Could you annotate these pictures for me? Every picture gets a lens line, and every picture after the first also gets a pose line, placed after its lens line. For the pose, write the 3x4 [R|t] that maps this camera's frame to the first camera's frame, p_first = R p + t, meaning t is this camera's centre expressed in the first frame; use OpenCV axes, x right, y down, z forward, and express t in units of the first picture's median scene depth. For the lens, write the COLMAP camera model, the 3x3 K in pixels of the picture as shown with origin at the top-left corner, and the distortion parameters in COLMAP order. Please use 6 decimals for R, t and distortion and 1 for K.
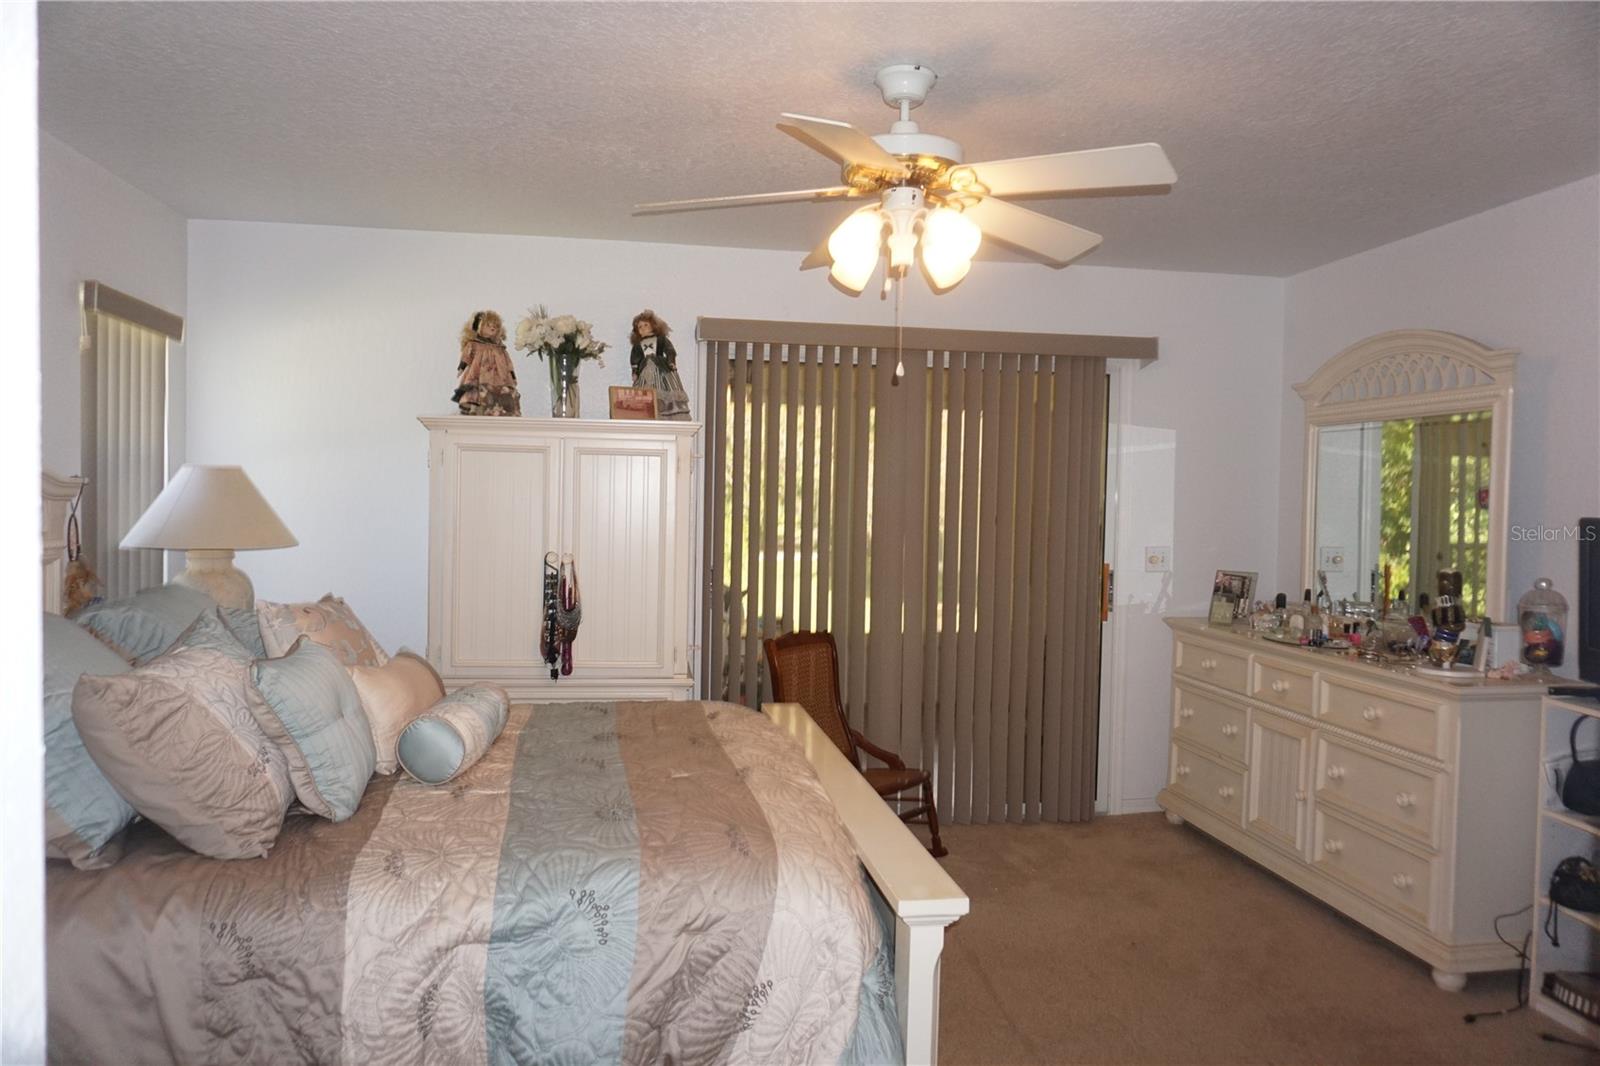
lens RADIAL K [[1080.2, 0, 800.2], [0, 1080.2, 535.5], [0, 0, 1]] dist [-0.044807, 0.031648]
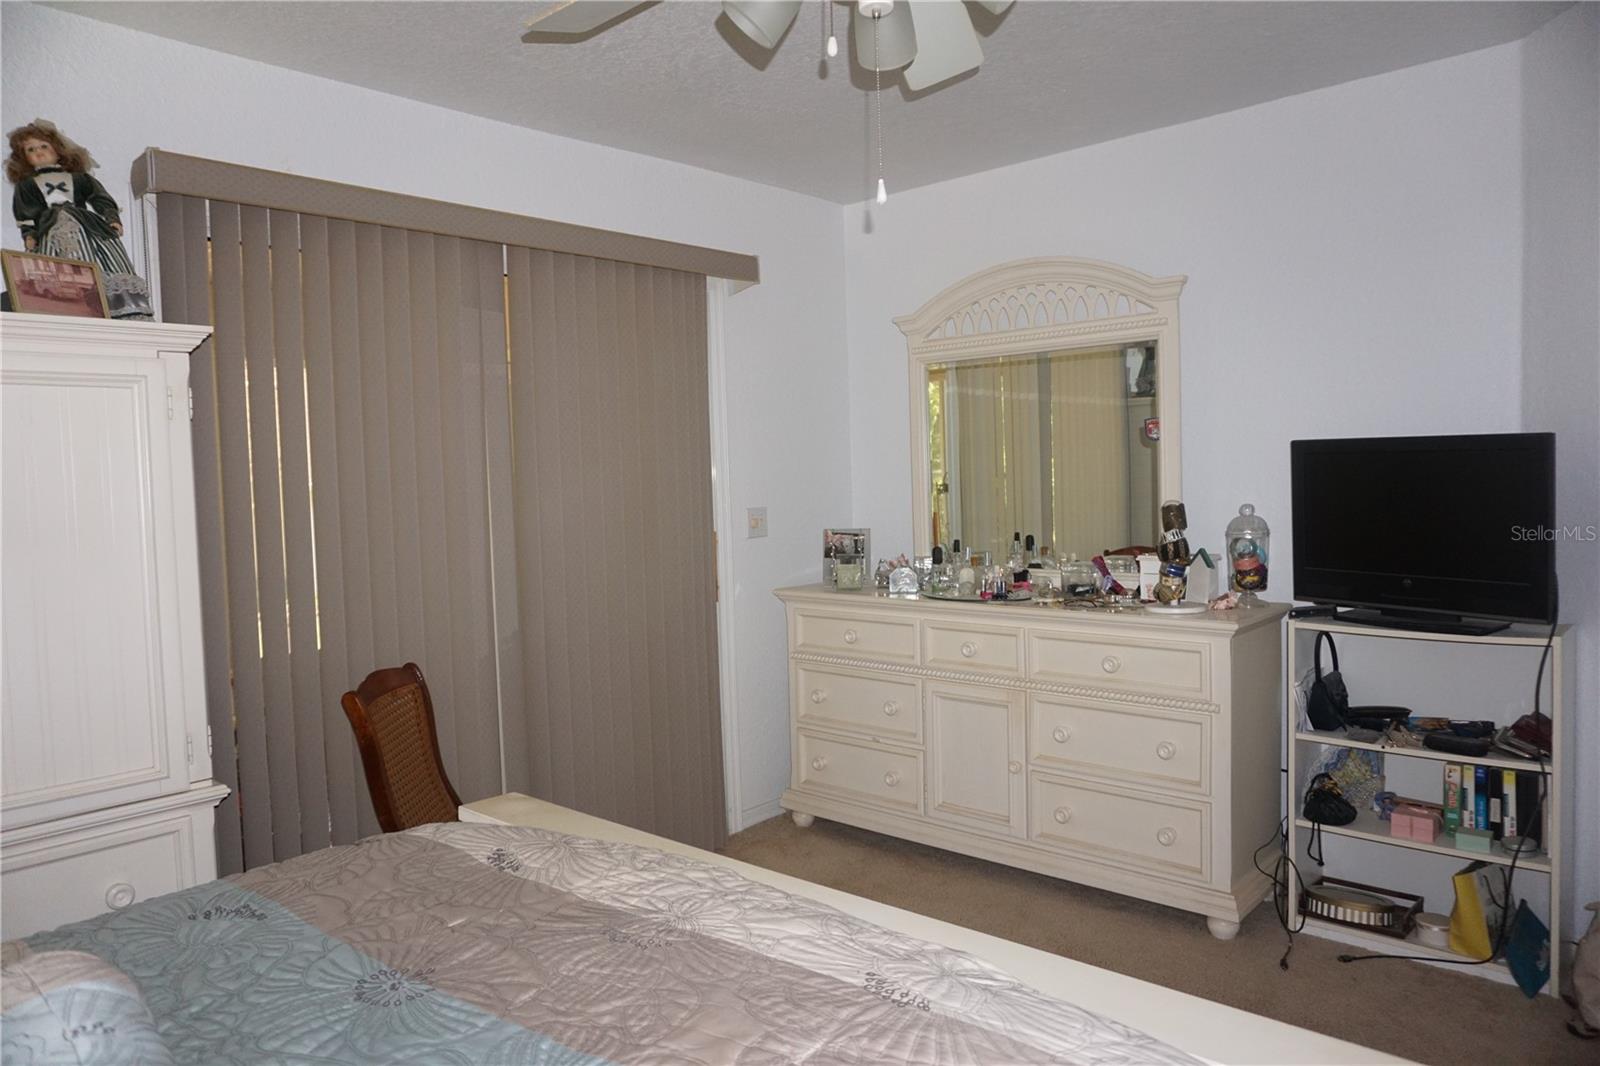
lens RADIAL K [[1080.2, 0, 800.2], [0, 1080.2, 535.5], [0, 0, 1]] dist [-0.044807, 0.031648]
pose [[0.779290, -0.077206, 0.621889, -0.206833], [0.066186, 0.996971, 0.040833, 0.000179], [-0.623158, 0.009340, 0.782040, 0.379702]]
